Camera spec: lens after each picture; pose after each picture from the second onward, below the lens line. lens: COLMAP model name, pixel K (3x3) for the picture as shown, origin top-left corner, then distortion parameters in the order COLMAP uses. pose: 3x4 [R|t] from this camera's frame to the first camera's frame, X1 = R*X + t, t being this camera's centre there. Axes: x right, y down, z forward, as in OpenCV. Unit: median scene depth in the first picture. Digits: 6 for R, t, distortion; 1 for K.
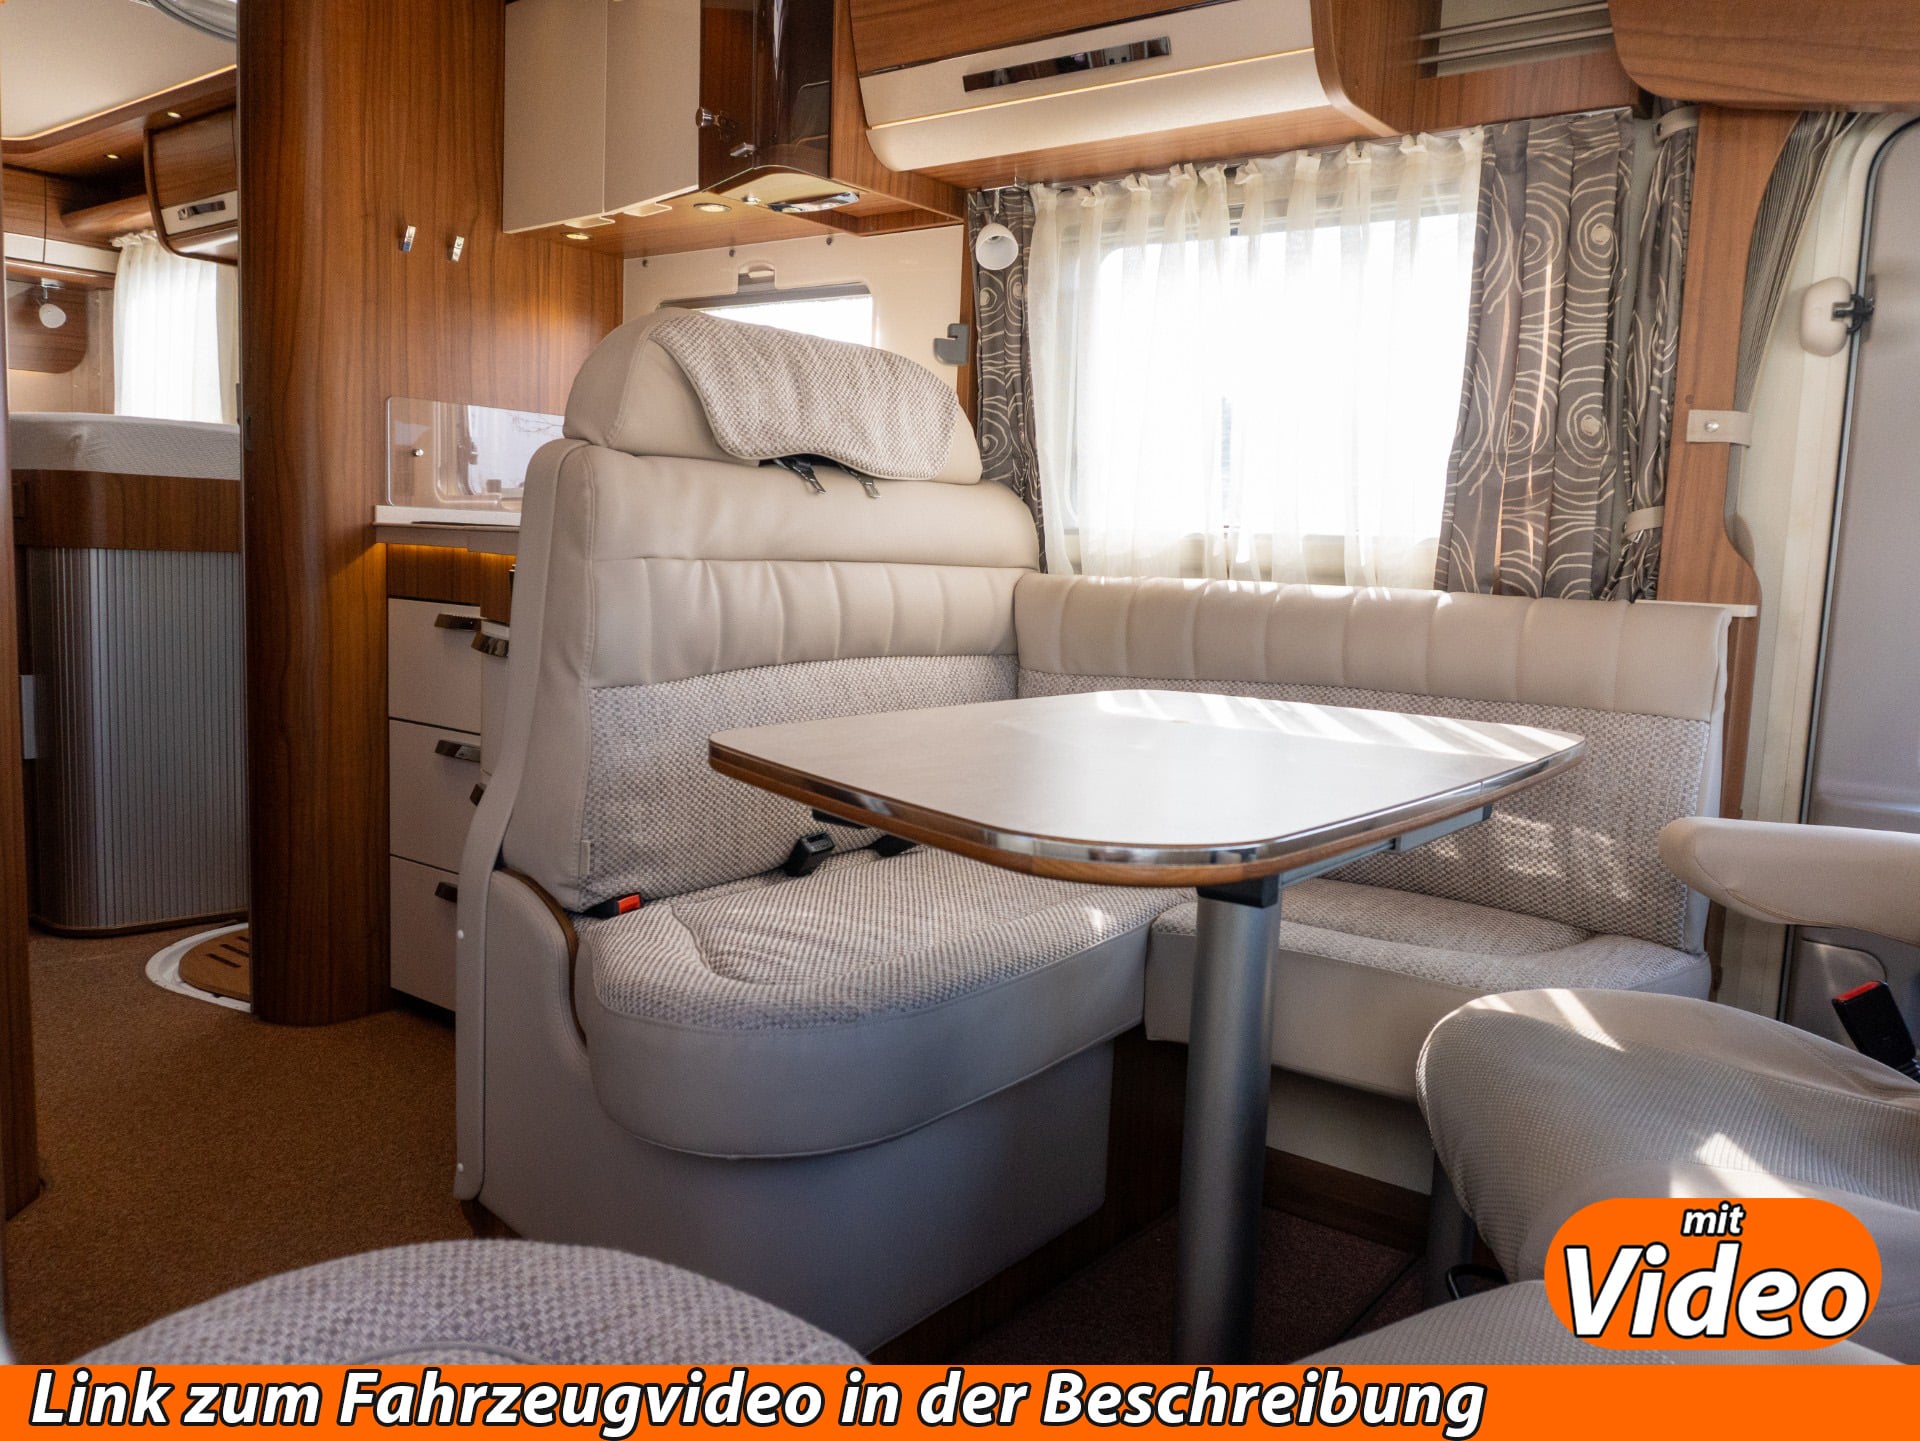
lens RADIAL K [[1447.0, 0, 974.0], [0, 1447.0, 720.3], [0, 0, 1]] dist [-0.018418, -0.003071]
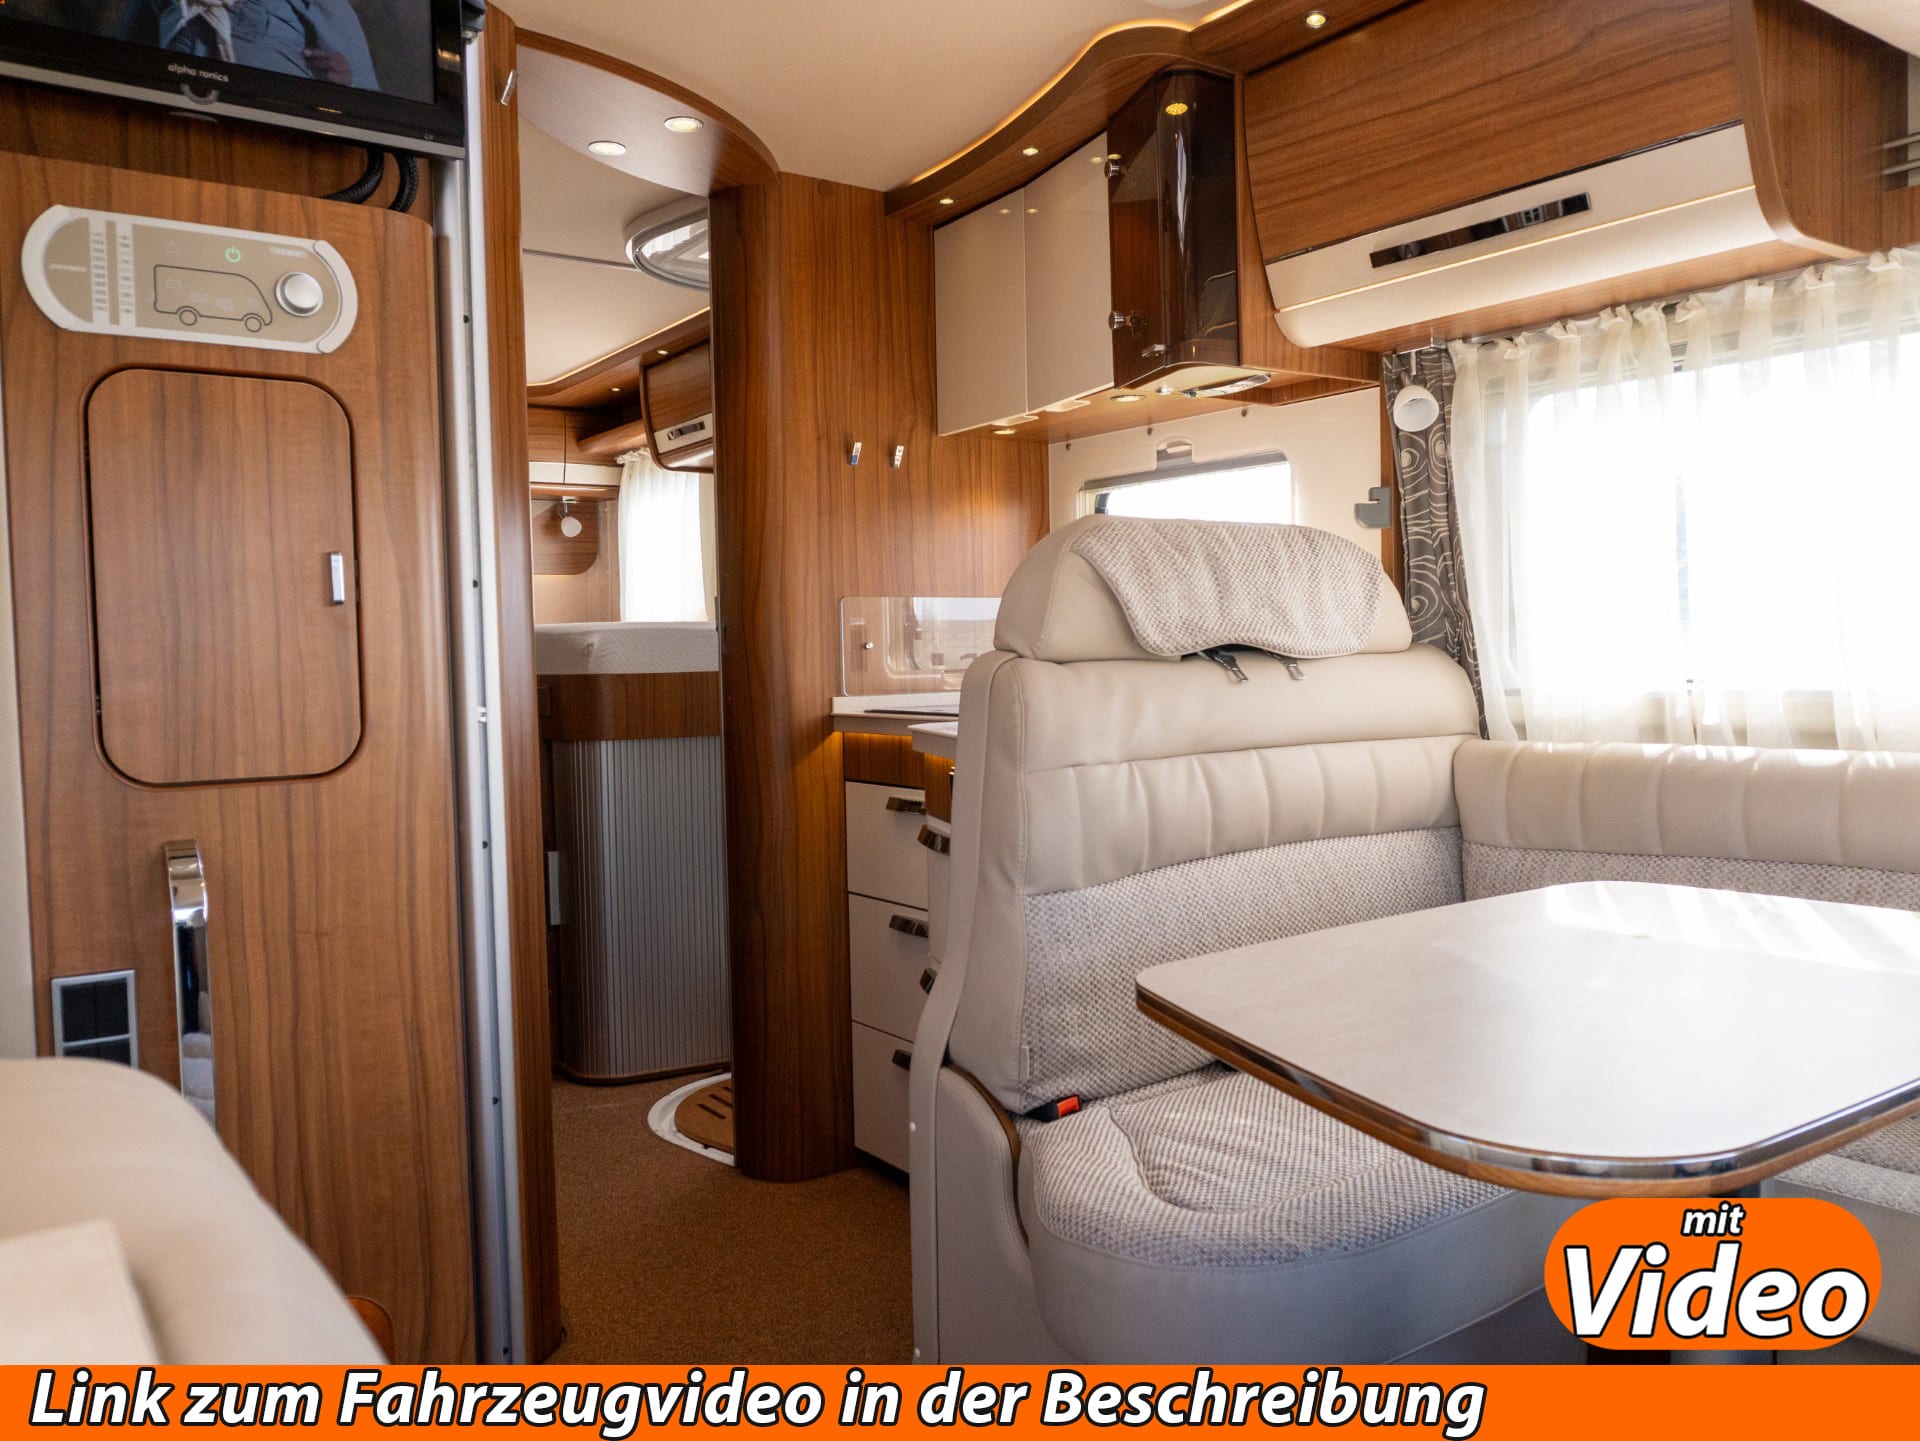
lens RADIAL K [[1447.0, 0, 975.7], [0, 1447.0, 722.6], [0, 0, 1]] dist [-0.018418, -0.003071]
pose [[0.954489, -0.048543, -0.294269, 0.009544], [0.025948, 0.996440, -0.080209, -0.049105], [0.297115, 0.068923, 0.952351, -0.006735]]
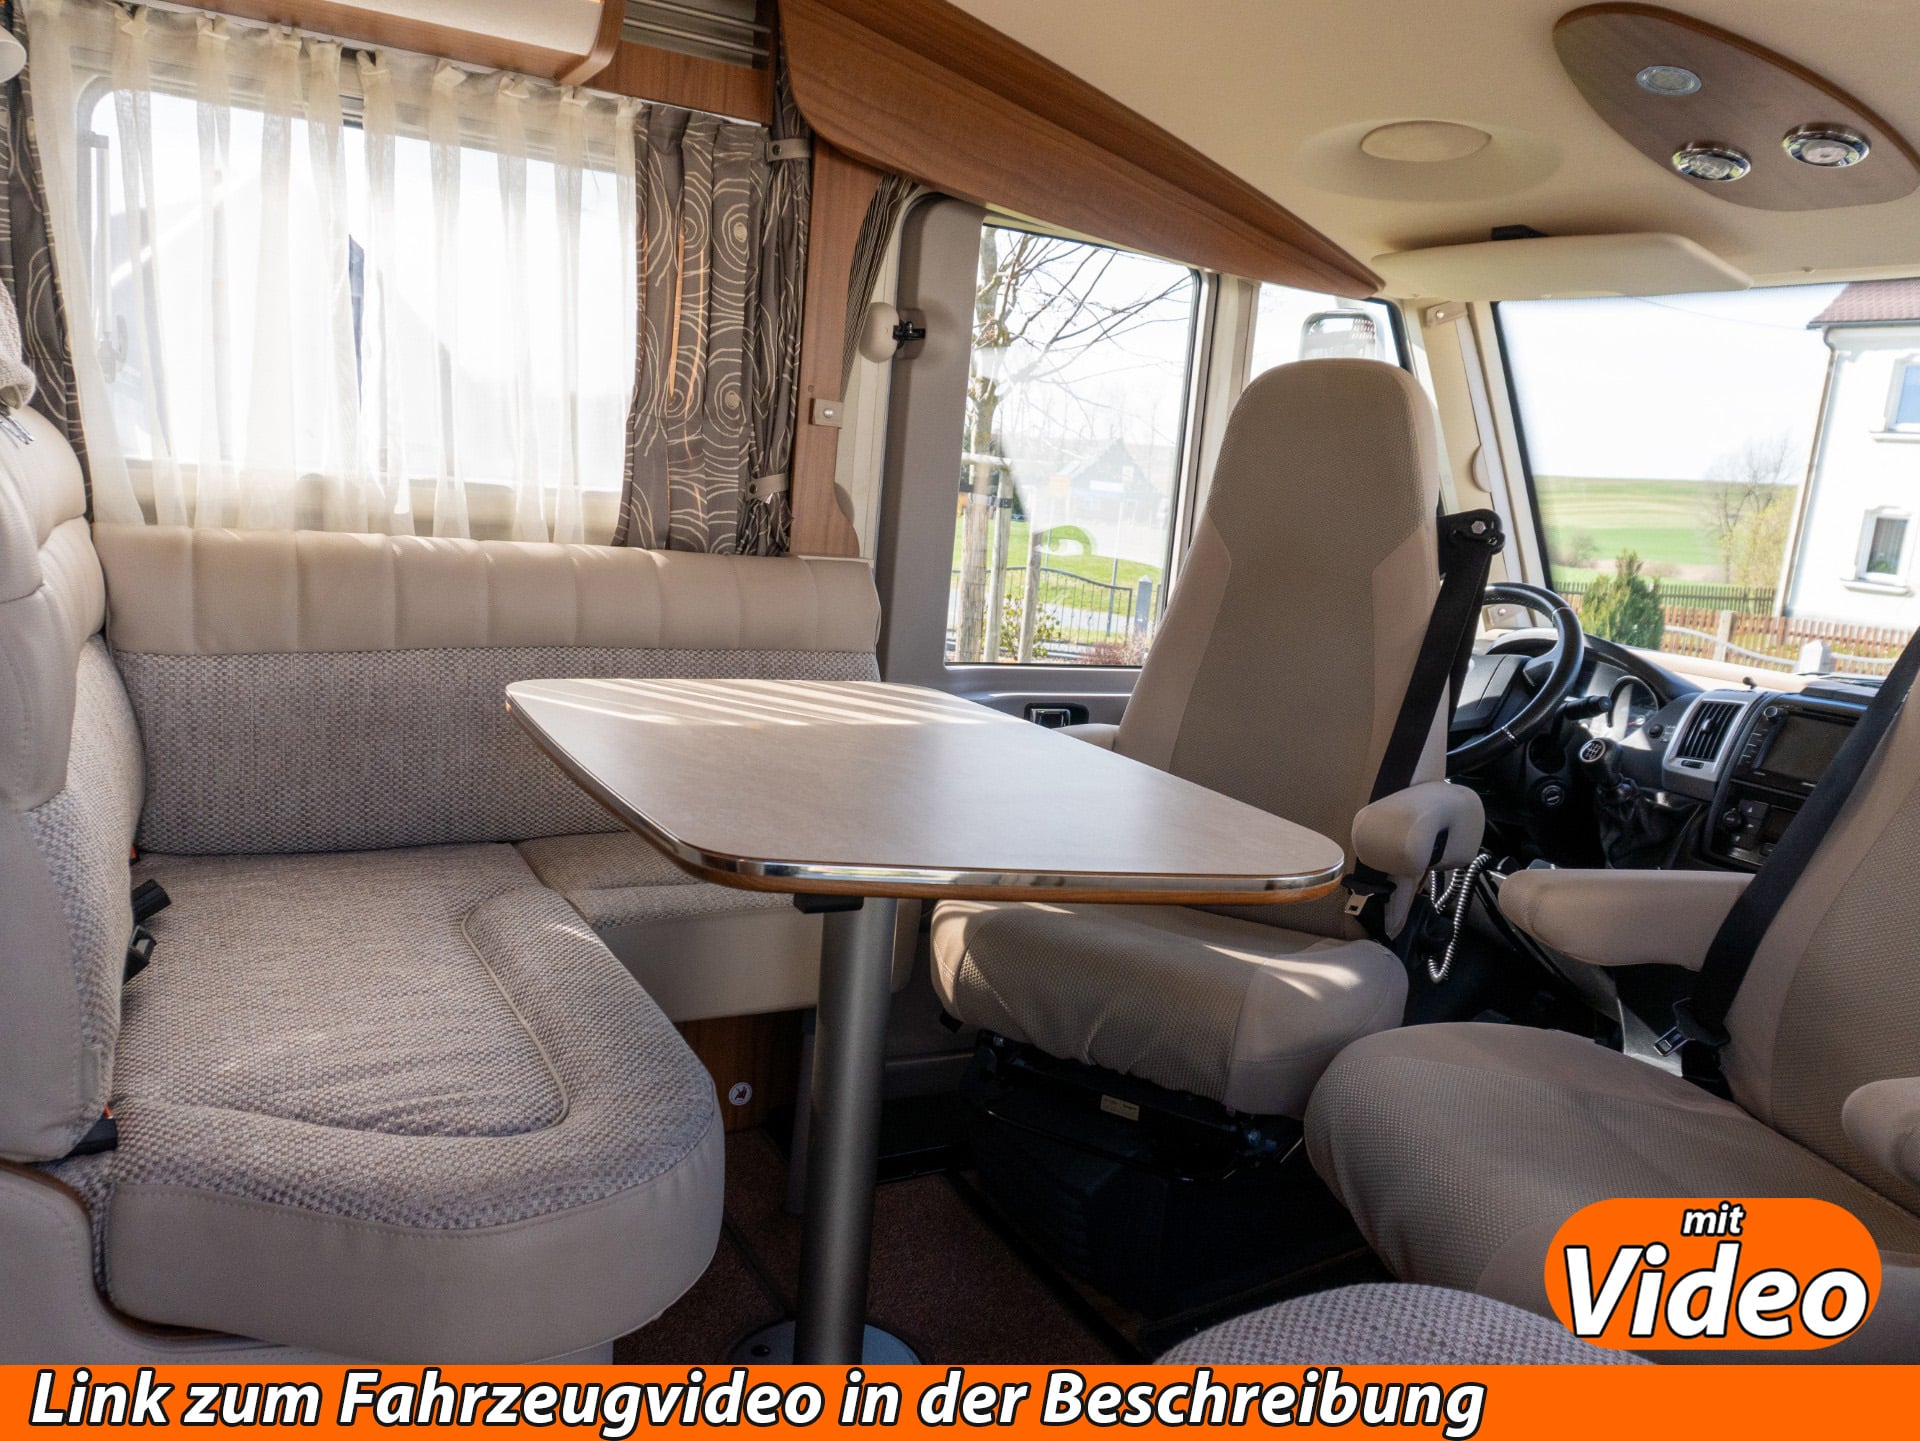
lens RADIAL K [[1447.0, 0, 969.0], [0, 1447.0, 723.3], [0, 0, 1]] dist [-0.018418, -0.003071]
pose [[0.421308, -0.160622, 0.892581, -0.499998], [0.031020, 0.986168, 0.162821, -0.115895], [-0.906387, -0.040910, 0.420463, 0.290186]]
